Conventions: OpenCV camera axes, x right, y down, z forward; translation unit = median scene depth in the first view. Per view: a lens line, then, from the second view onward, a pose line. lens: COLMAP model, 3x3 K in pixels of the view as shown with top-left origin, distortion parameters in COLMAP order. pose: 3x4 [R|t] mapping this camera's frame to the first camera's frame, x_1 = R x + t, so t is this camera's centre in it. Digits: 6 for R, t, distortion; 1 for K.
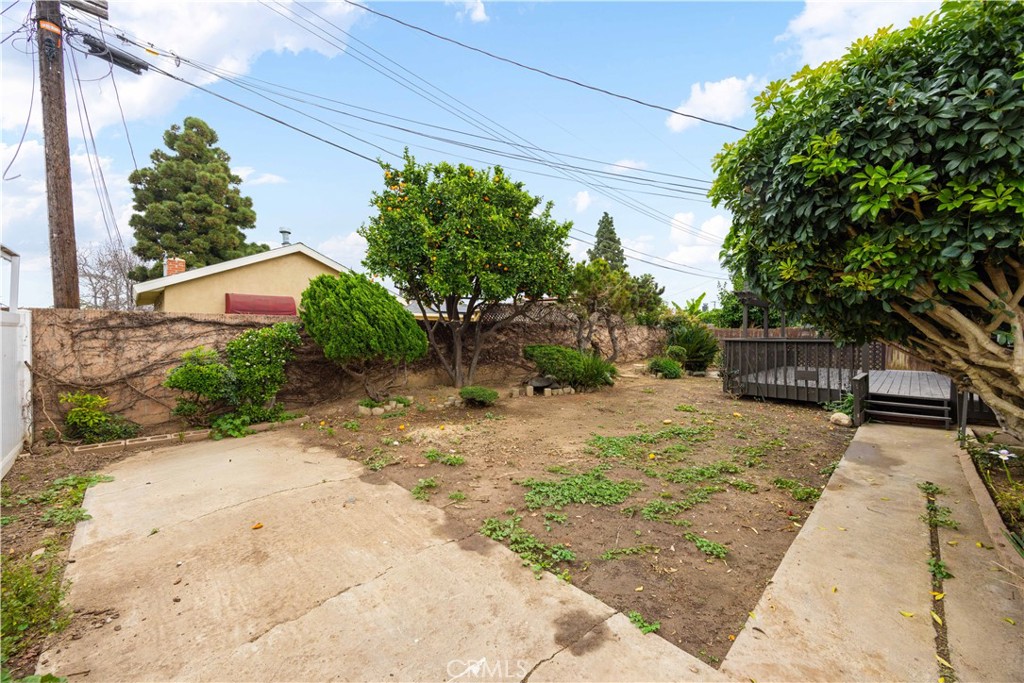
lens RADIAL K [[396.8, 0, 512.0], [0, 396.8, 341.5], [0, 0, 1]] dist [-0.000641, -0.000081]
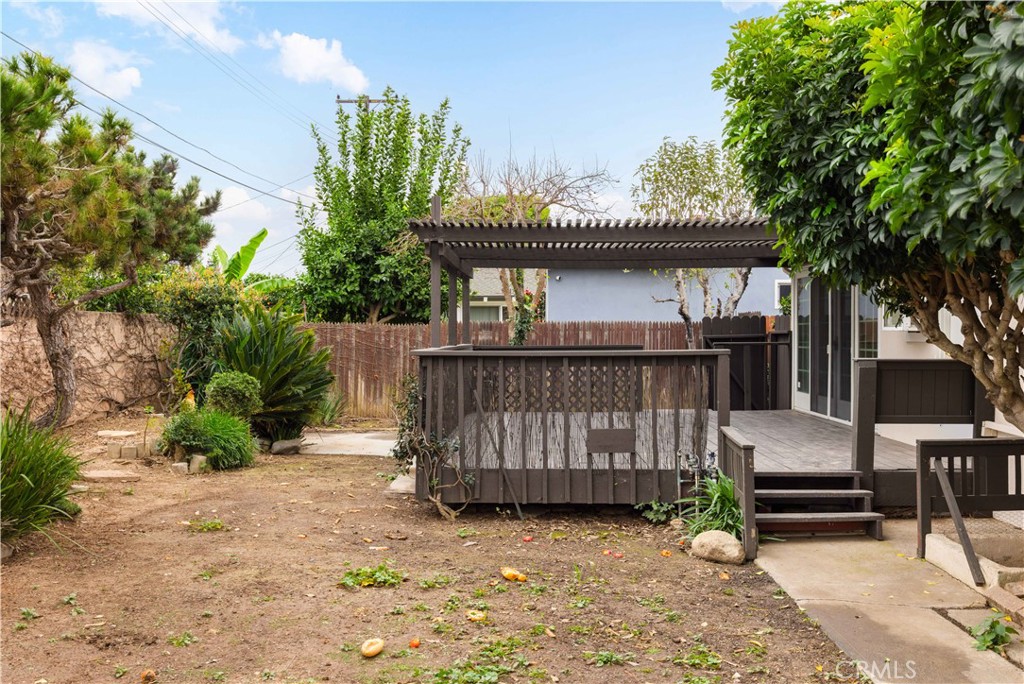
lens RADIAL K [[973.1, 0, 512.0], [0, 973.1, 342.0], [0, 0, 1]] dist [-0.001167, -0.000698]
pose [[0.706225, -0.003801, 0.707977, -0.014075], [0.013681, 0.999872, -0.008279, -0.004503], [-0.707855, 0.015533, 0.706187, 0.256002]]
